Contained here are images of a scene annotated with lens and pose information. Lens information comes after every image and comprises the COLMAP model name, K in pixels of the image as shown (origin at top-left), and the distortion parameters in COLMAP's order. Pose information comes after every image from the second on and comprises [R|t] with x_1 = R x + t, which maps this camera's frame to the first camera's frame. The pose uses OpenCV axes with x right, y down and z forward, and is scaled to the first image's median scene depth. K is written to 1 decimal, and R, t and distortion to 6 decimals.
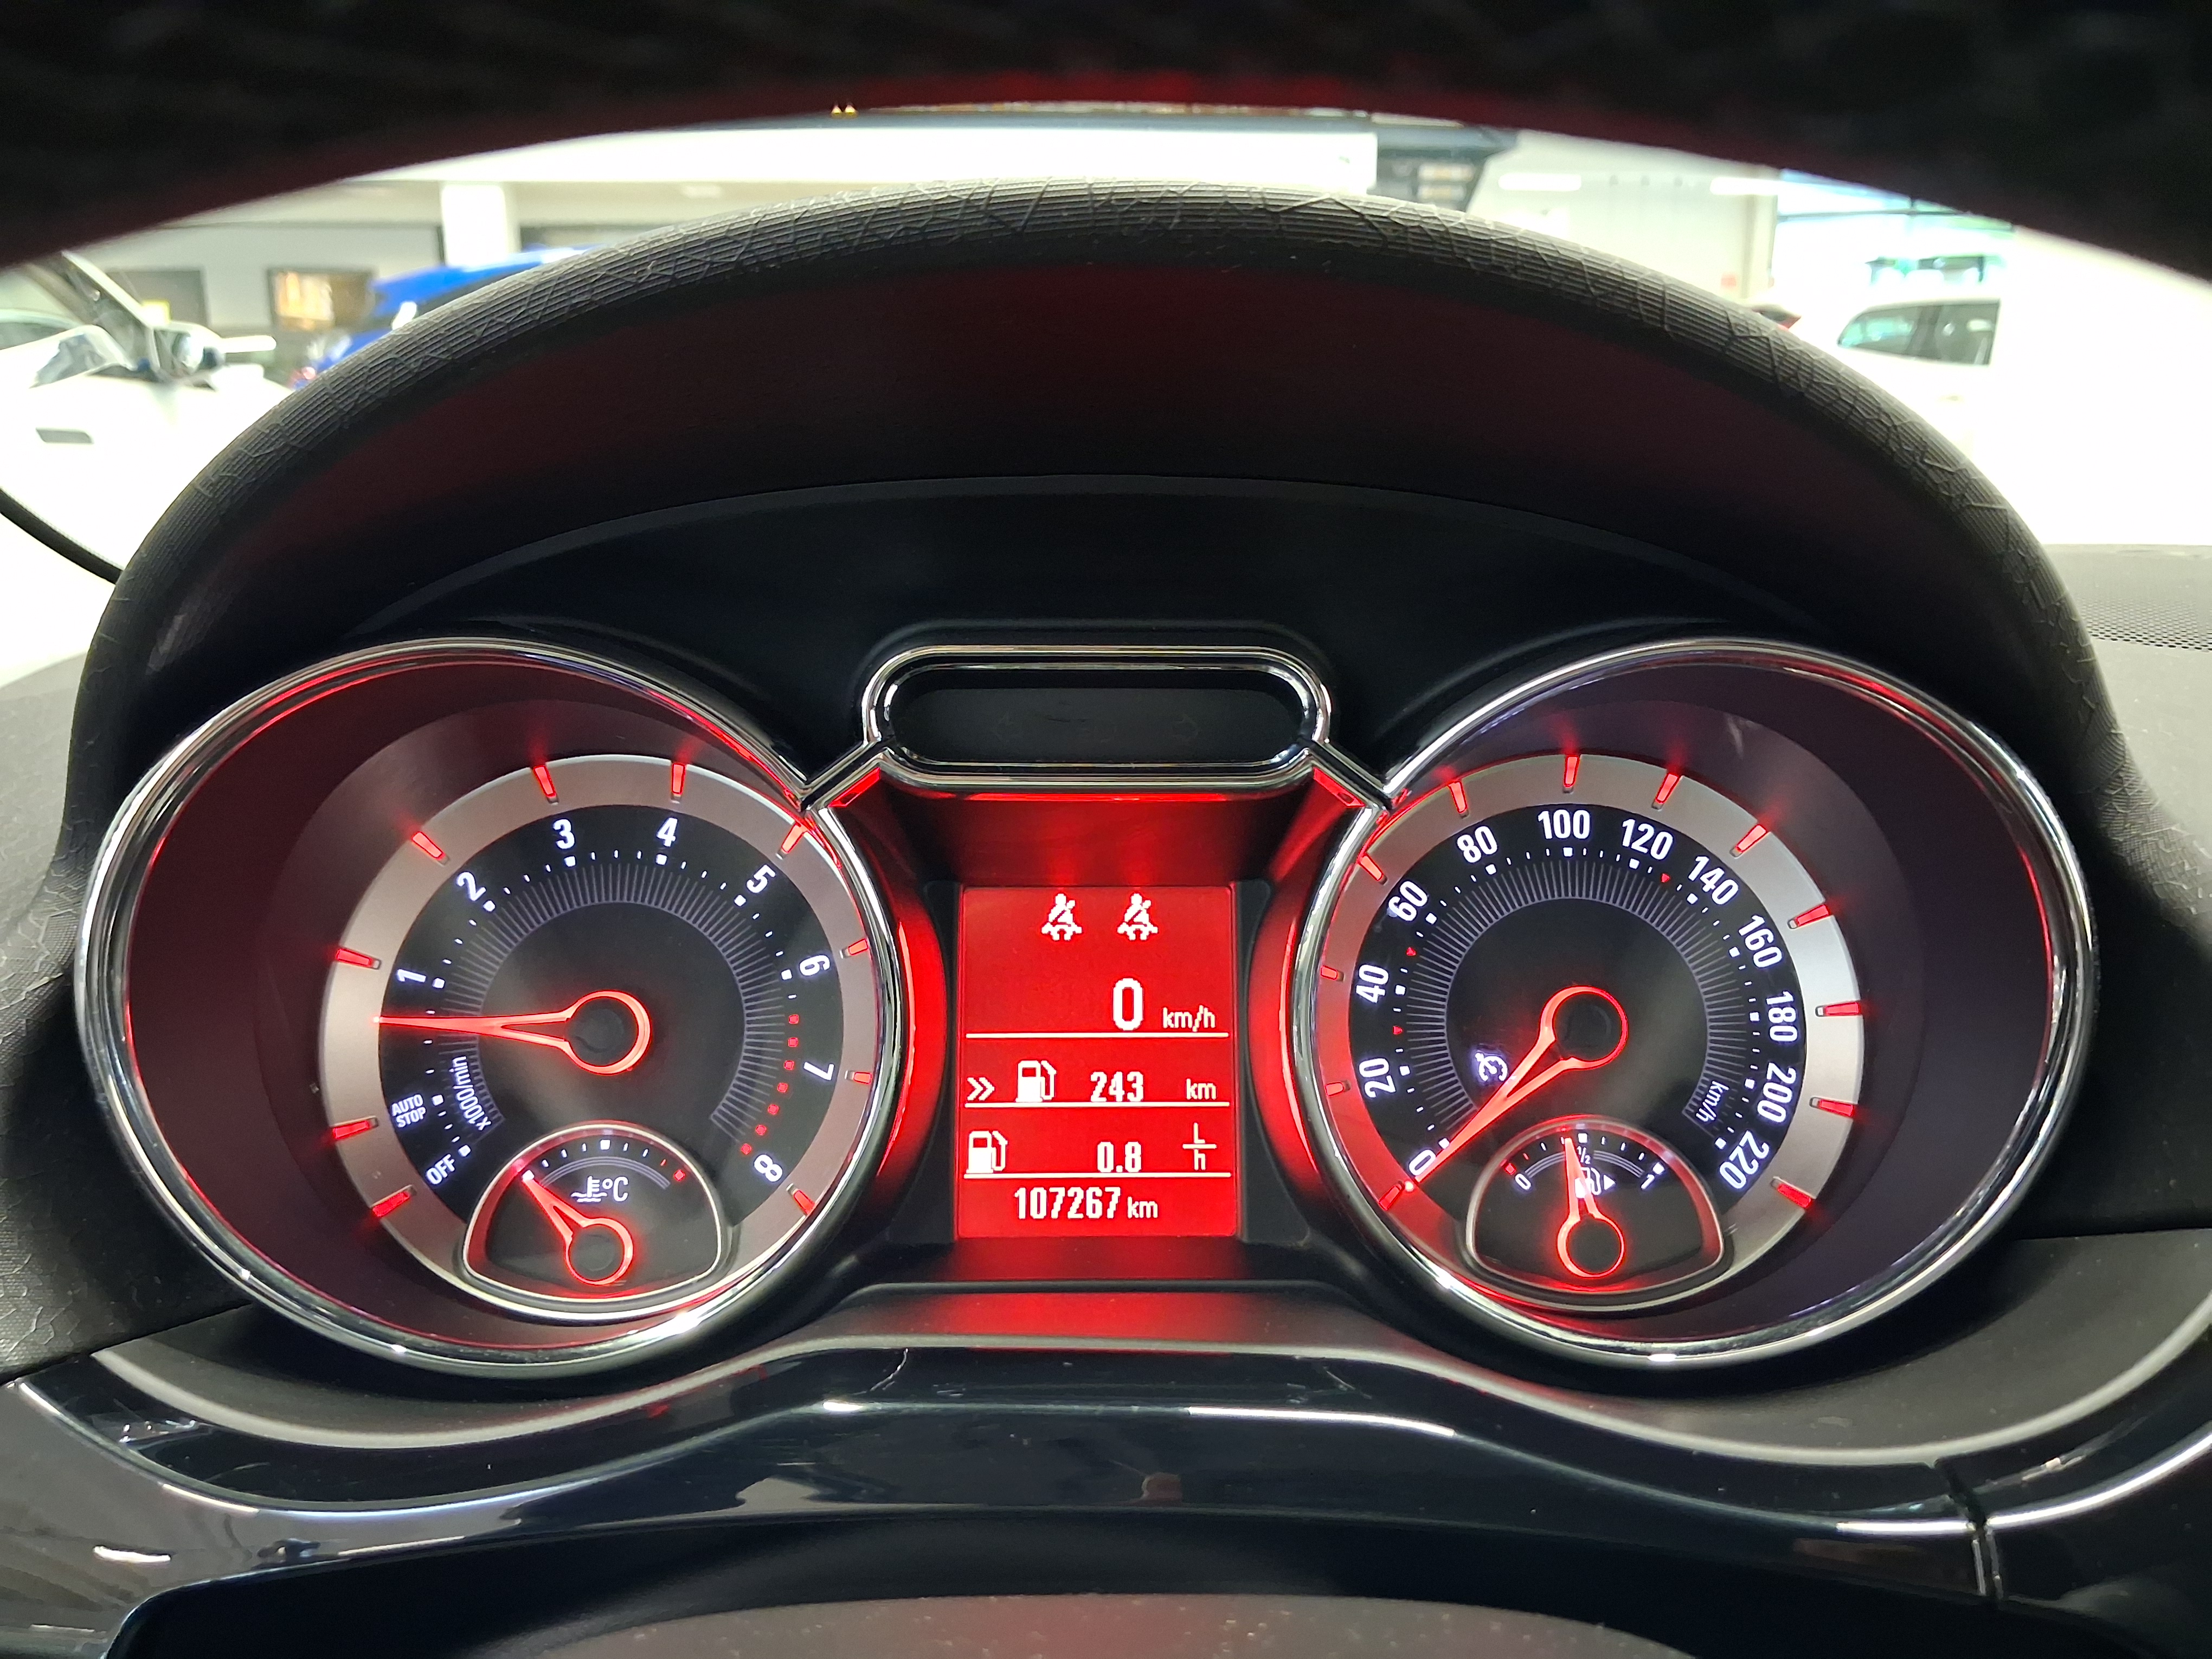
lens RADIAL K [[1799.0, 0, 1142.2], [0, 1799.0, 809.8], [0, 0, 1]] dist [0.003218, -0.010920]
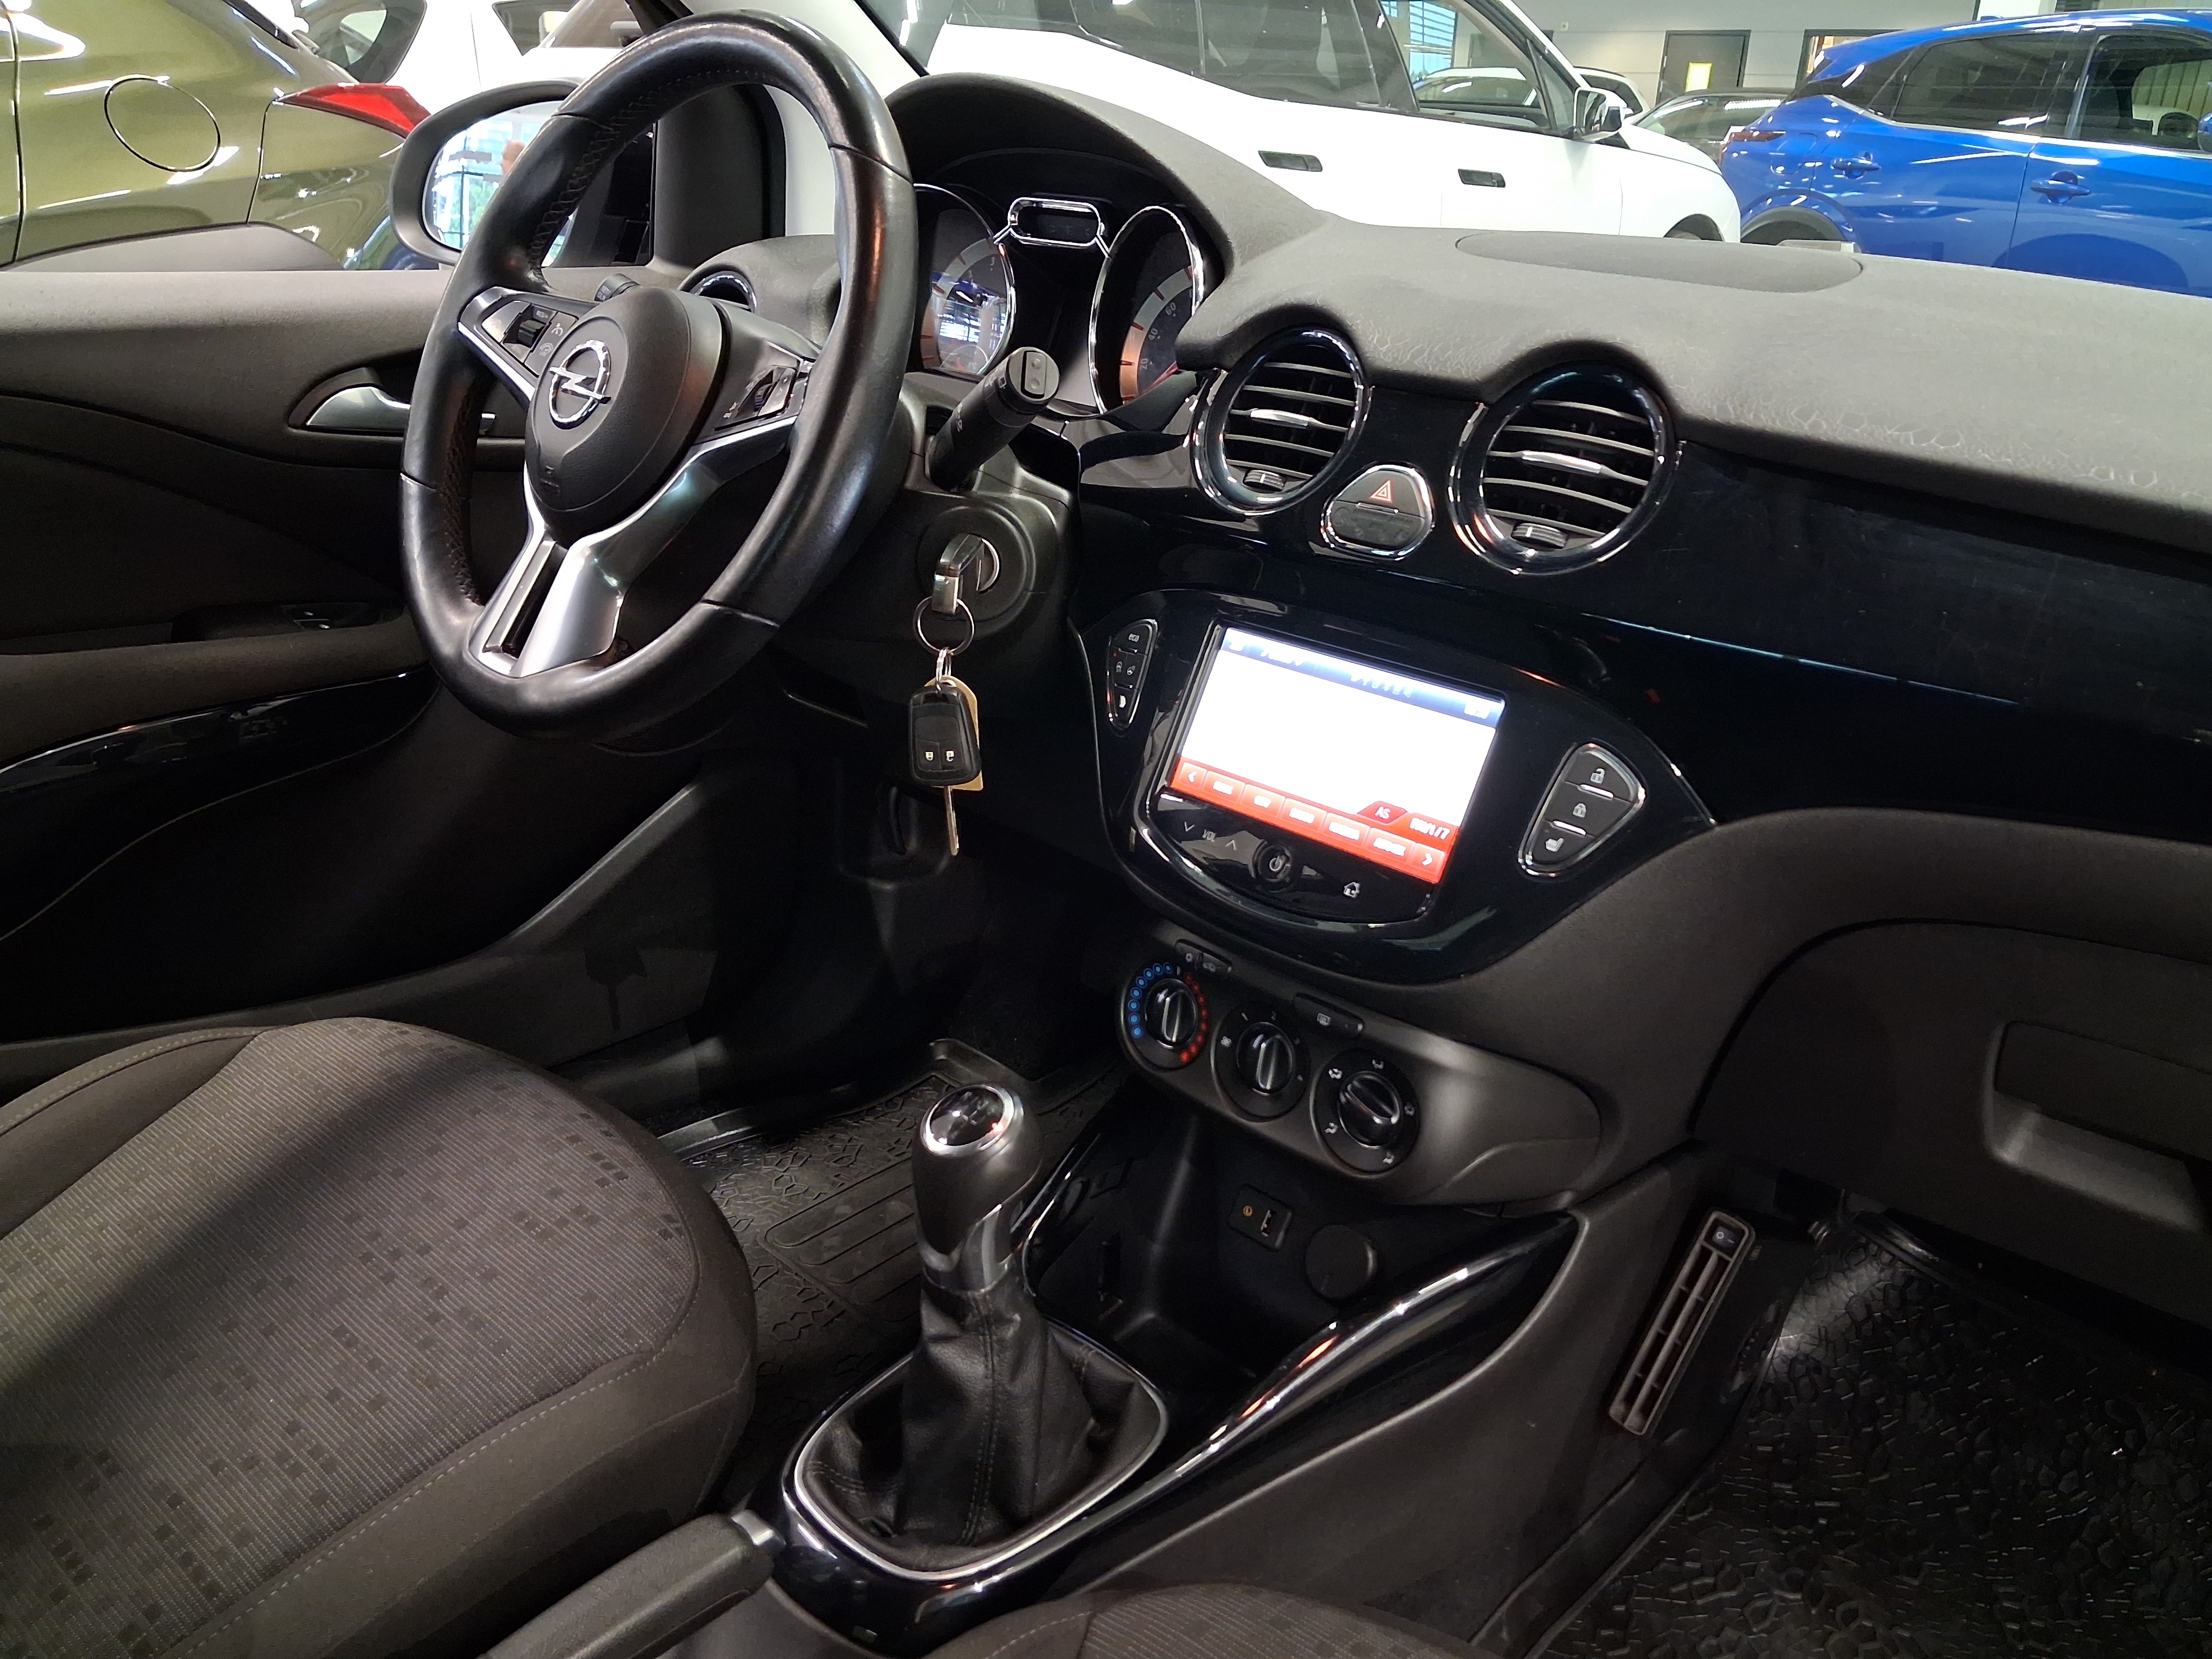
lens RADIAL K [[1734.9, 0, 1128.1], [0, 1734.9, 846.1], [0, 0, 1]] dist [0.028414, -0.038898]
pose [[0.690794, 0.299002, -0.658333, 2.337876], [-0.198858, 0.953945, 0.224601, 0.276744], [0.695169, -0.024238, 0.718438, -1.196541]]
